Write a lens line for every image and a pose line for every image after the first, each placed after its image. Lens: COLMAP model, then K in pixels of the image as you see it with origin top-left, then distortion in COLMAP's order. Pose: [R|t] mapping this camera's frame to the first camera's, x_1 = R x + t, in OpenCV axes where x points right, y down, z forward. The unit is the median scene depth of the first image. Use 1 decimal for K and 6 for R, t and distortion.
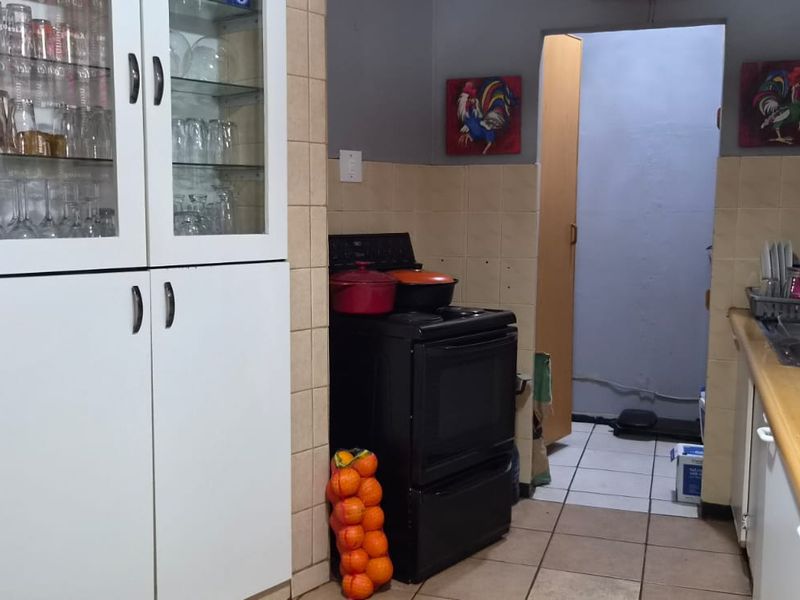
lens RADIAL K [[885.8, 0, 400.0], [0, 885.8, 300.0], [0, 0, 1]] dist [0.018106, 0.026752]
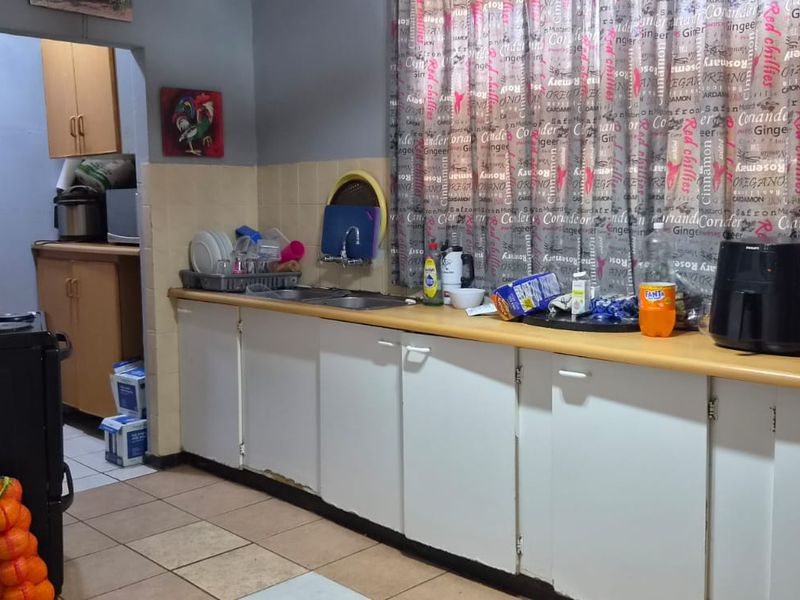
lens RADIAL K [[885.8, 0, 400.0], [0, 885.8, 300.0], [0, 0, 1]] dist [0.018106, 0.026752]
pose [[0.400471, -0.100211, 0.910813, -0.619618], [0.102788, 0.992641, 0.064020, -0.021818], [-0.910526, 0.067982, 0.407825, 0.233832]]
